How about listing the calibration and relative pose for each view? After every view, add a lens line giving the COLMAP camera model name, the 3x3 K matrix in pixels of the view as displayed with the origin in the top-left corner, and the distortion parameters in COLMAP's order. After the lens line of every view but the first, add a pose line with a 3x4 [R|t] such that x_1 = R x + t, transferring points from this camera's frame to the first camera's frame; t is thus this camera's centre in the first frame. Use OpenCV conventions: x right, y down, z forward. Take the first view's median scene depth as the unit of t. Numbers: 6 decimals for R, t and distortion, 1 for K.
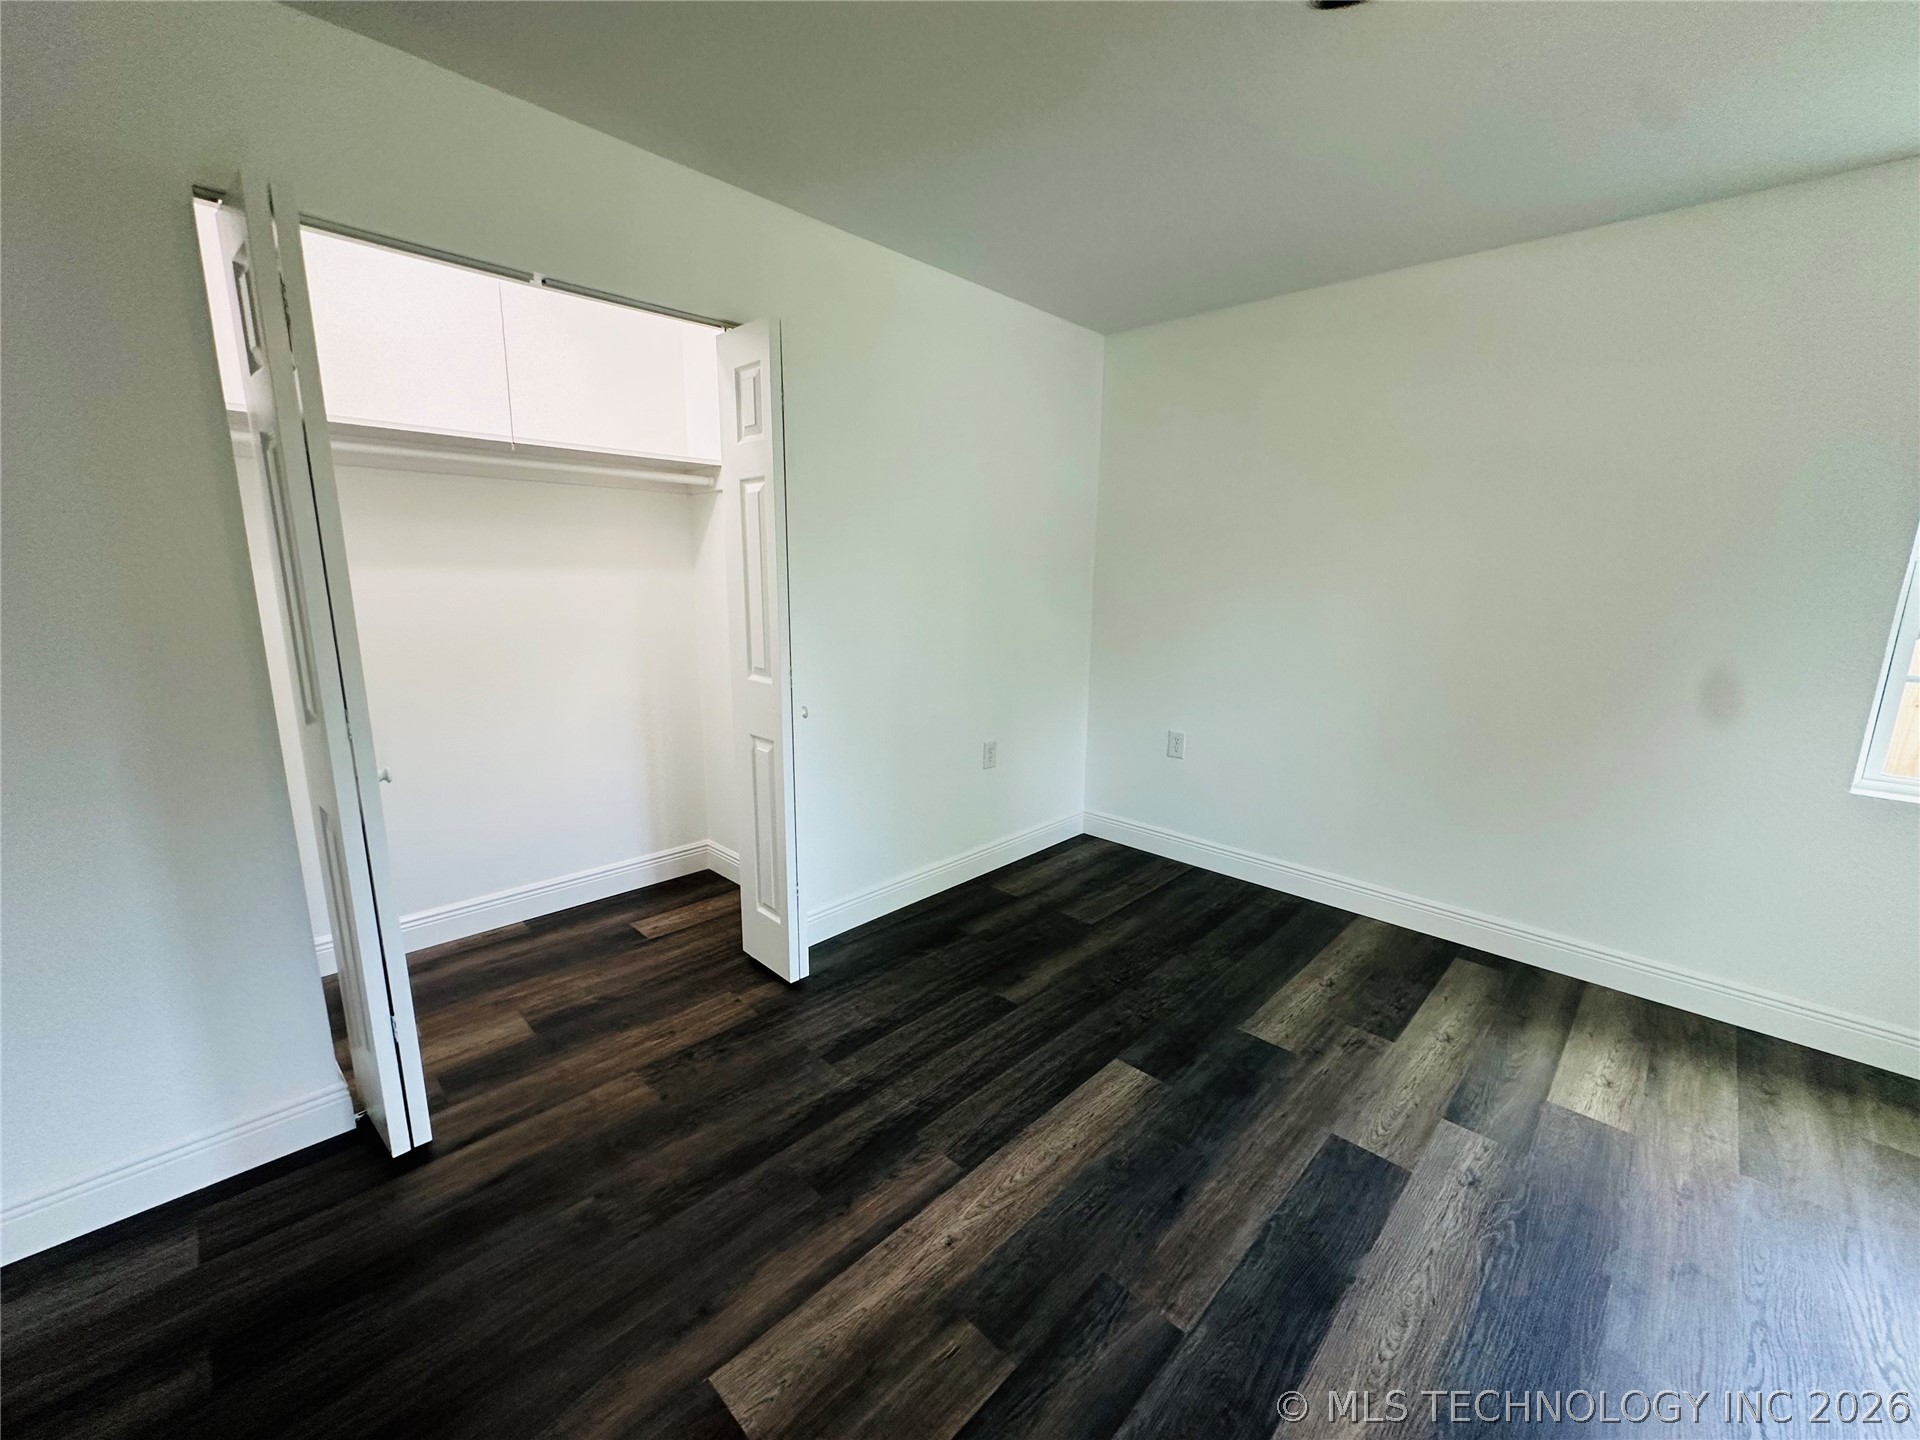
lens RADIAL K [[770.7, 0, 959.1], [0, 770.7, 711.8], [0, 0, 1]] dist [-0.001746, 0.000158]
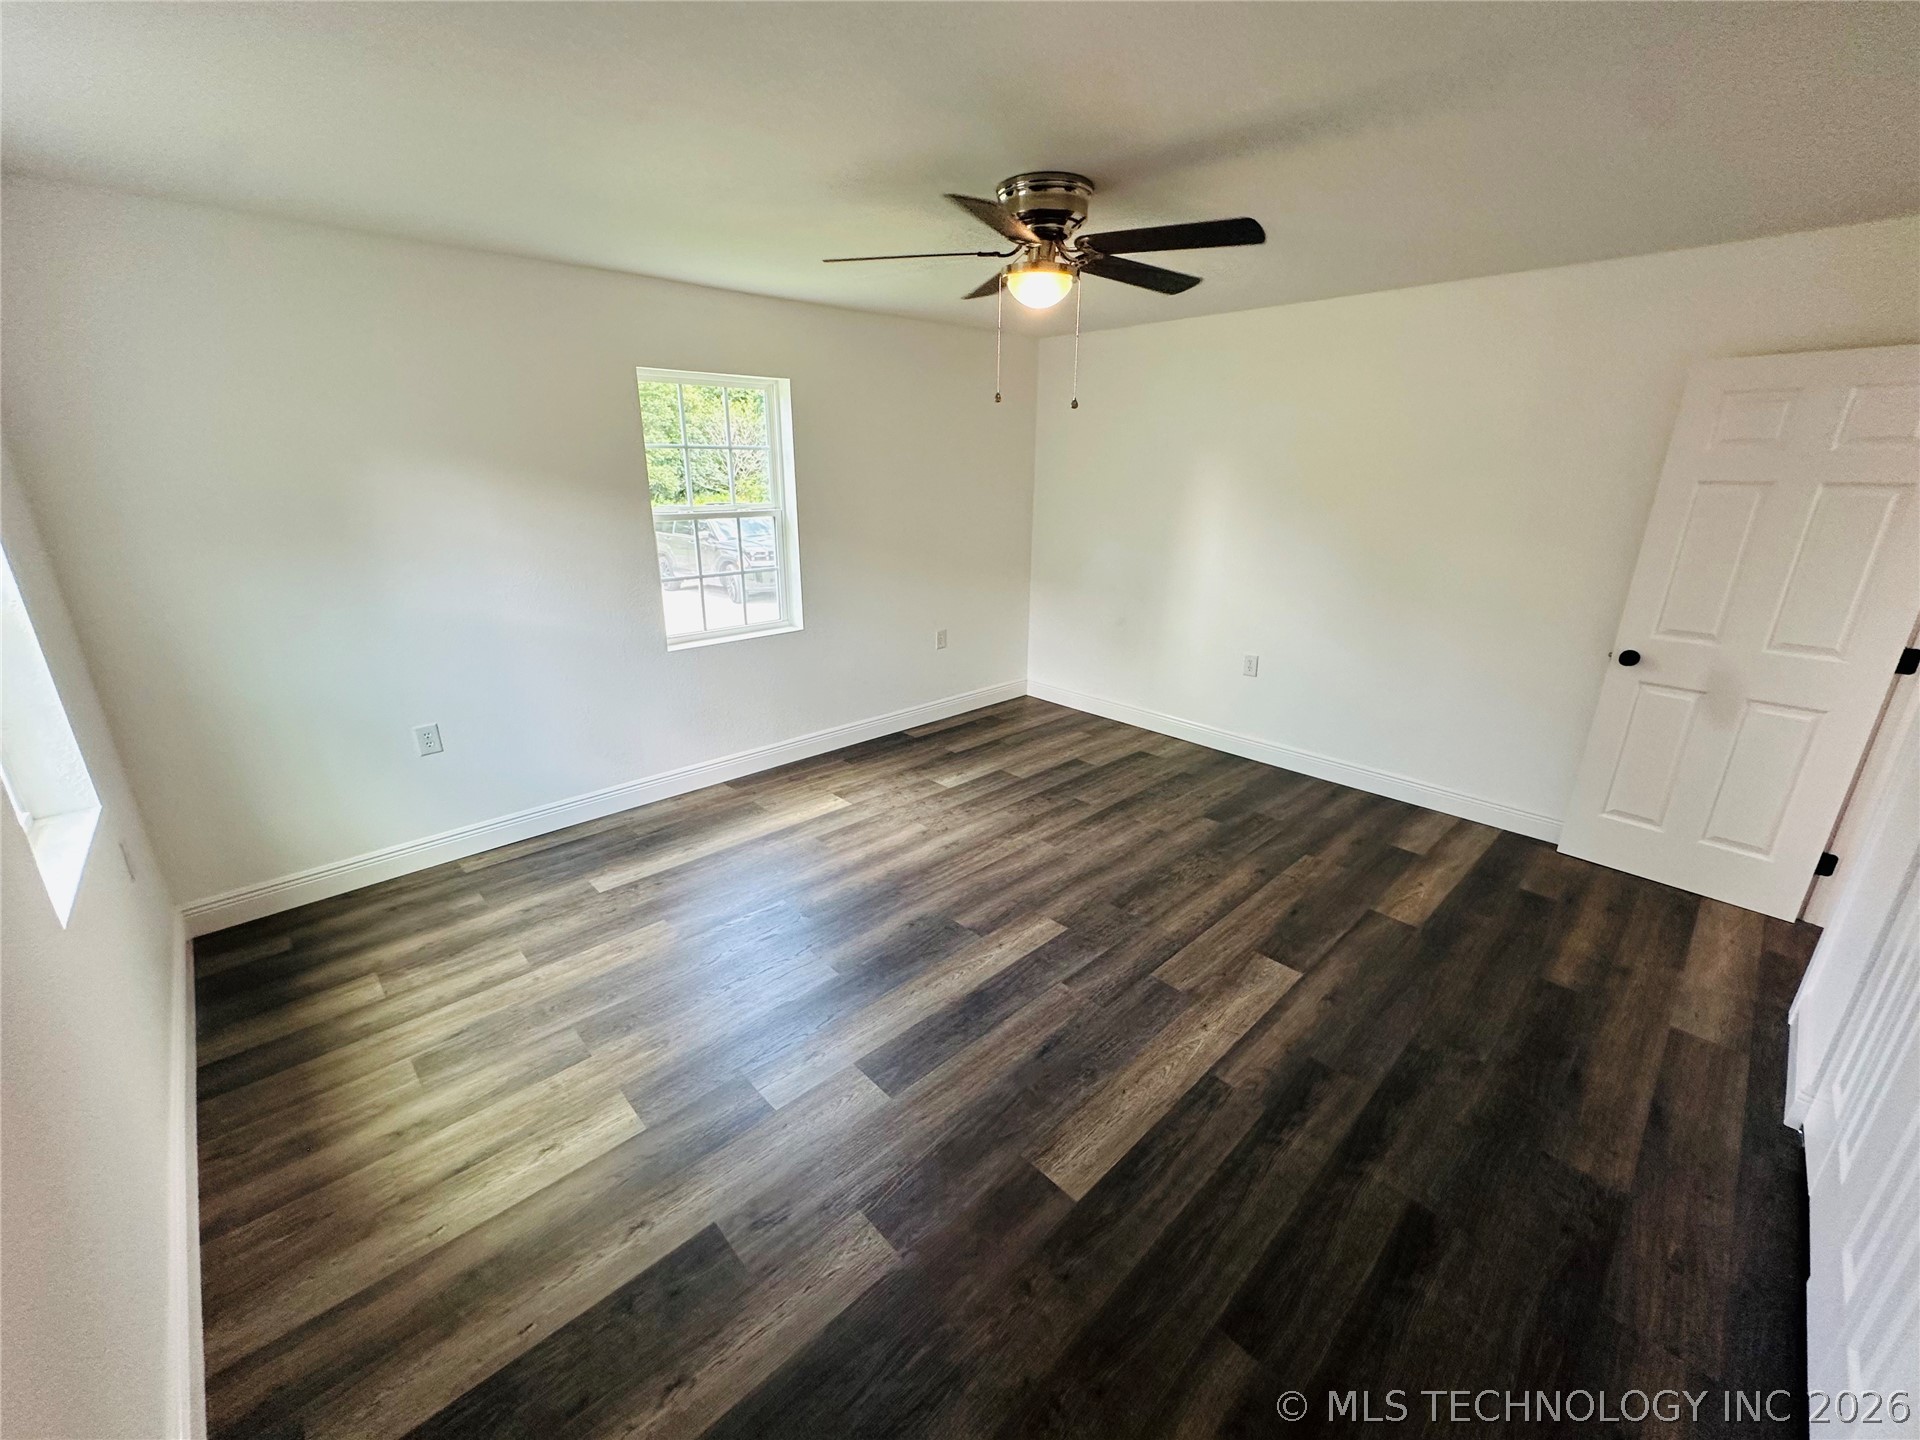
lens RADIAL K [[770.7, 0, 968.2], [0, 770.7, 717.3], [0, 0, 1]] dist [-0.001746, 0.000158]
pose [[-0.999506, -0.027947, 0.014367, 0.322274], [-0.017470, 0.874224, 0.485208, -0.408435], [-0.026120, 0.484717, -0.874281, 1.469371]]
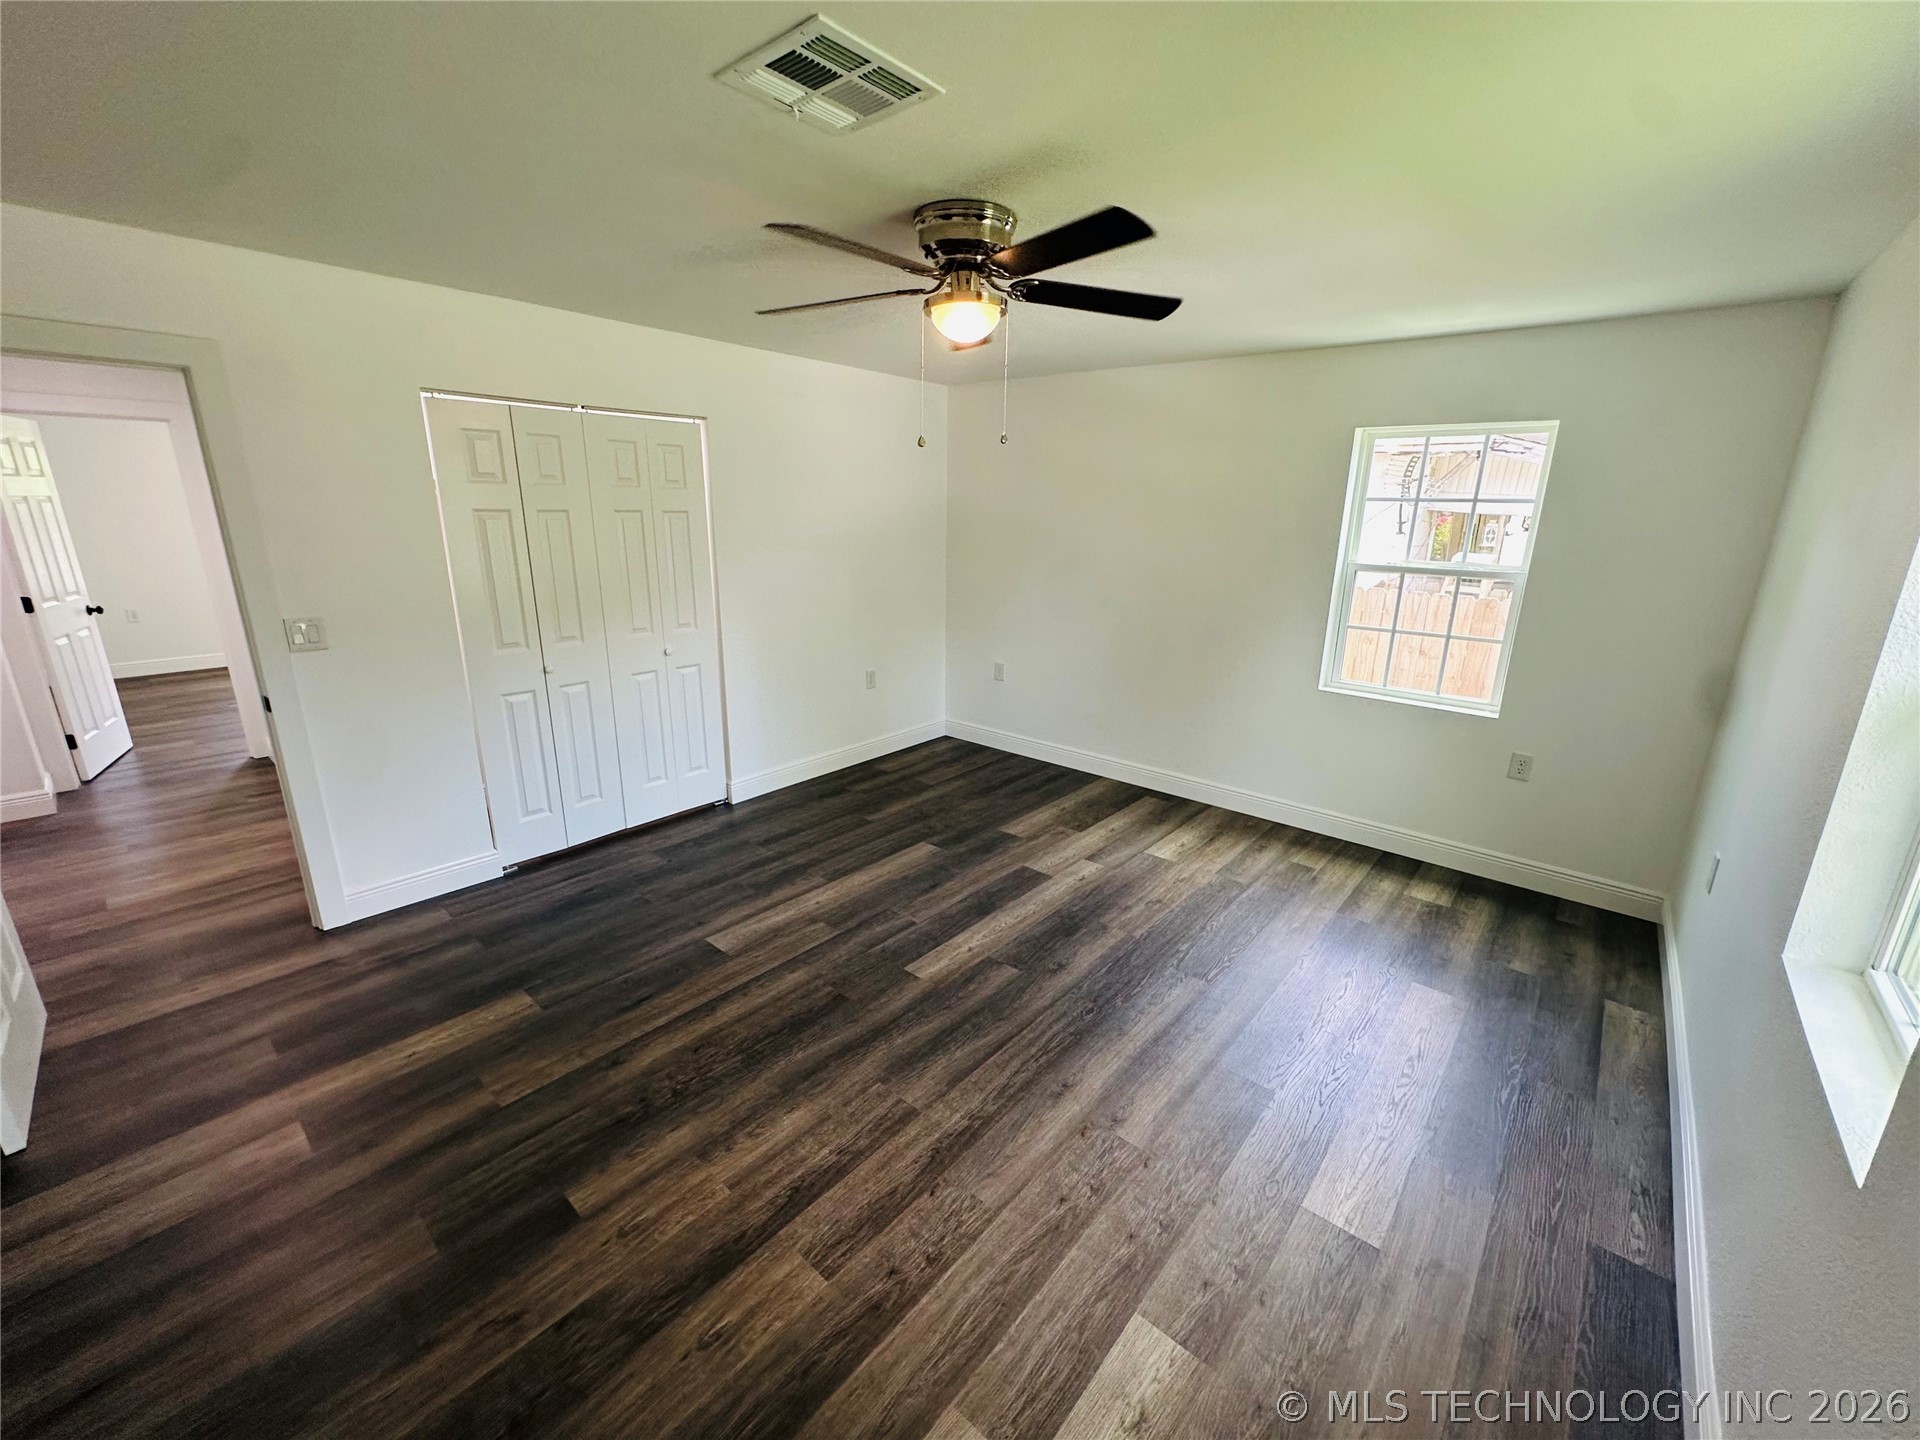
lens RADIAL K [[770.7, 0, 957.4], [0, 770.7, 721.5], [0, 0, 1]] dist [-0.001746, 0.000158]
pose [[0.998110, -0.014804, 0.059642, 0.180203], [0.009474, 0.996015, 0.088682, 0.011674], [-0.060717, -0.087950, 0.994273, -0.767367]]
